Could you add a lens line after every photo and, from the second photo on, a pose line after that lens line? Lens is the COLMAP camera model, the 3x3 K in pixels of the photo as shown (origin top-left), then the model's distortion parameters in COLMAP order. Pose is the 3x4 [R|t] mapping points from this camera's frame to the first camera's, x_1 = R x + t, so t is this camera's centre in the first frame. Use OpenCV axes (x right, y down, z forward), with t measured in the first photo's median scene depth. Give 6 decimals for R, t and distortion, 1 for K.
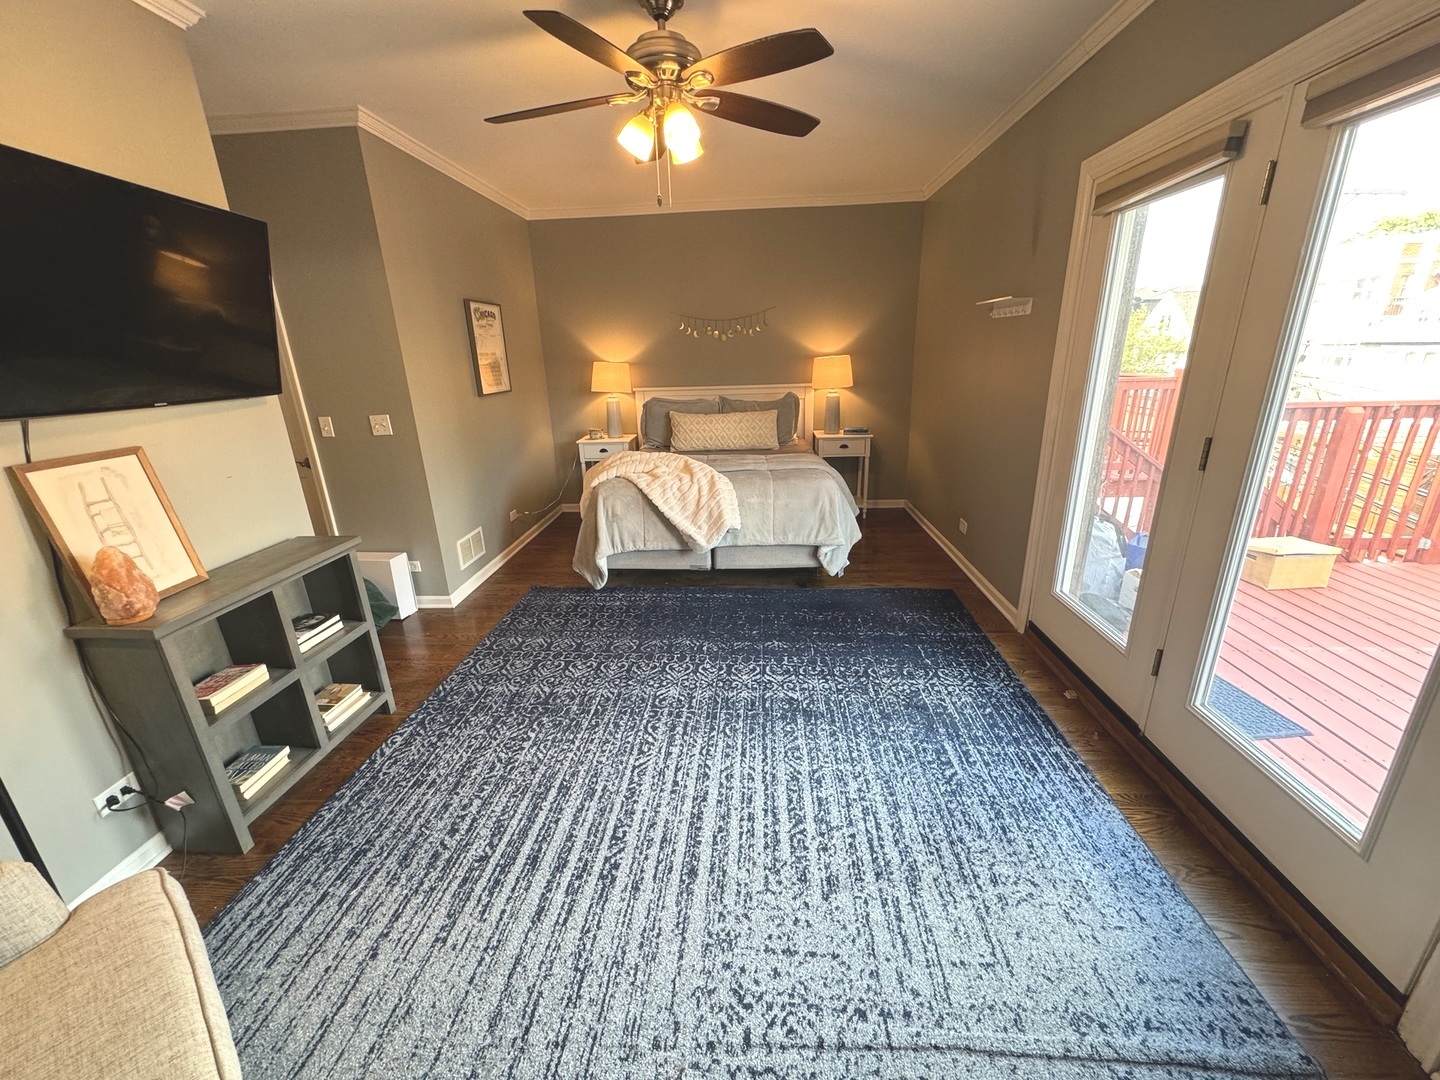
lens RADIAL K [[574.2, 0, 719.3], [0, 574.2, 537.8], [0, 0, 1]] dist [-0.001945, 0.000093]
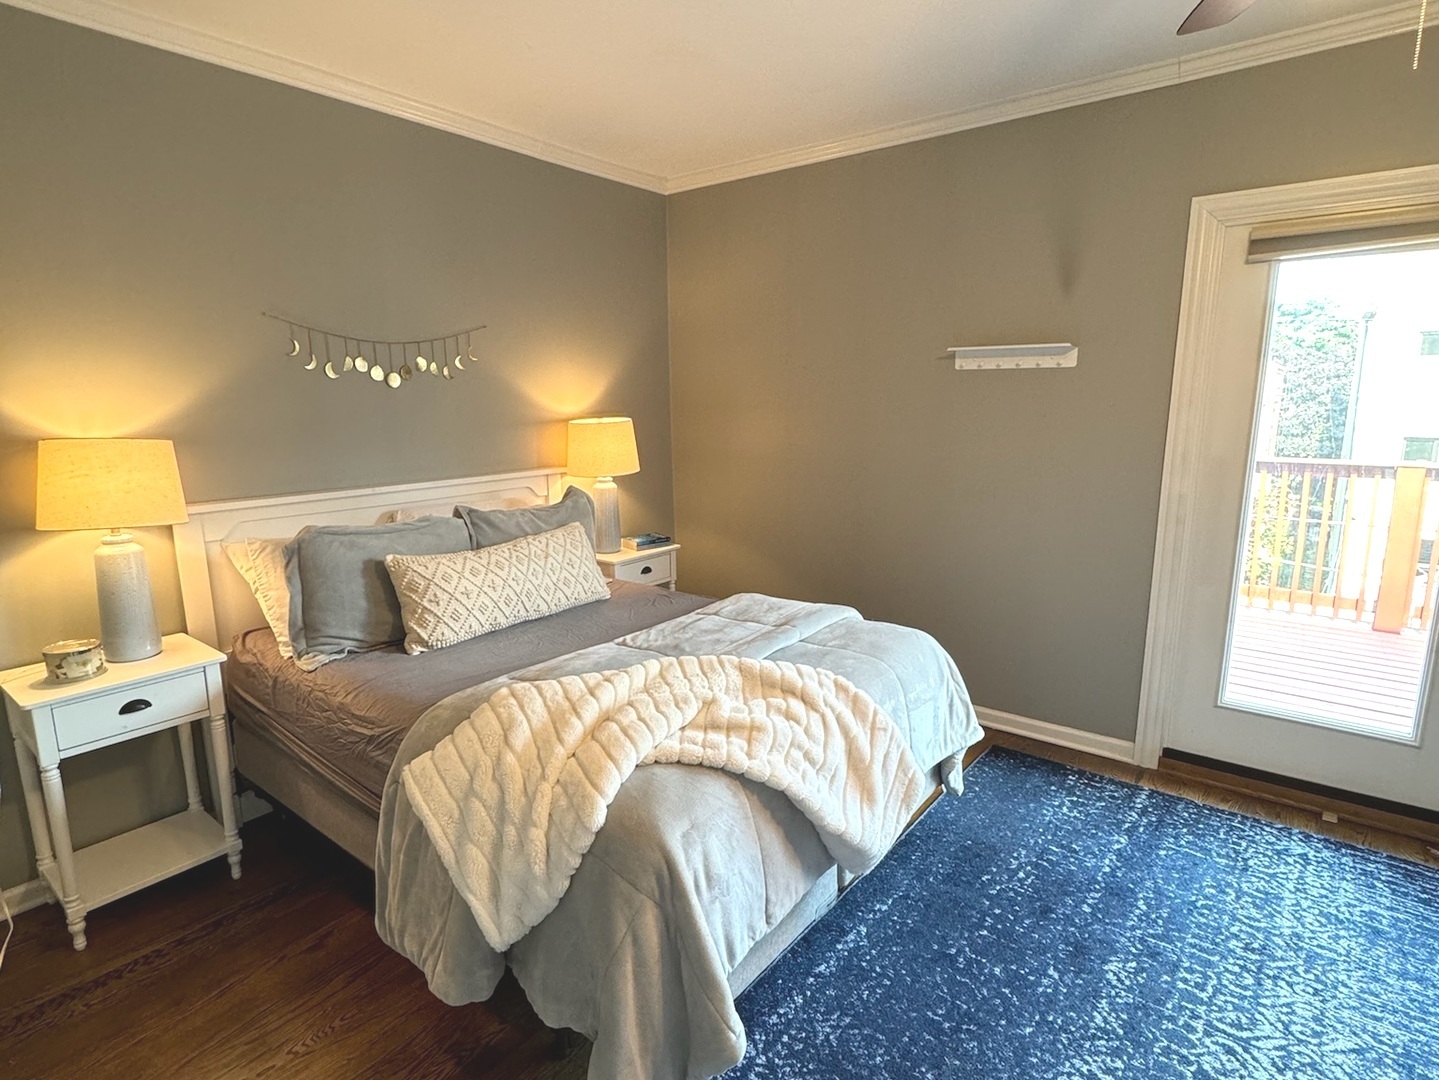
lens RADIAL K [[764.4, 0, 719.5], [0, 764.4, 540.0], [0, 0, 1]] dist [-0.003067, -0.000446]
pose [[0.565240, -0.130267, 0.814576, -0.955746], [0.250699, 0.967875, -0.019179, -0.411257], [-0.785910, 0.215055, 0.579739, 1.296591]]
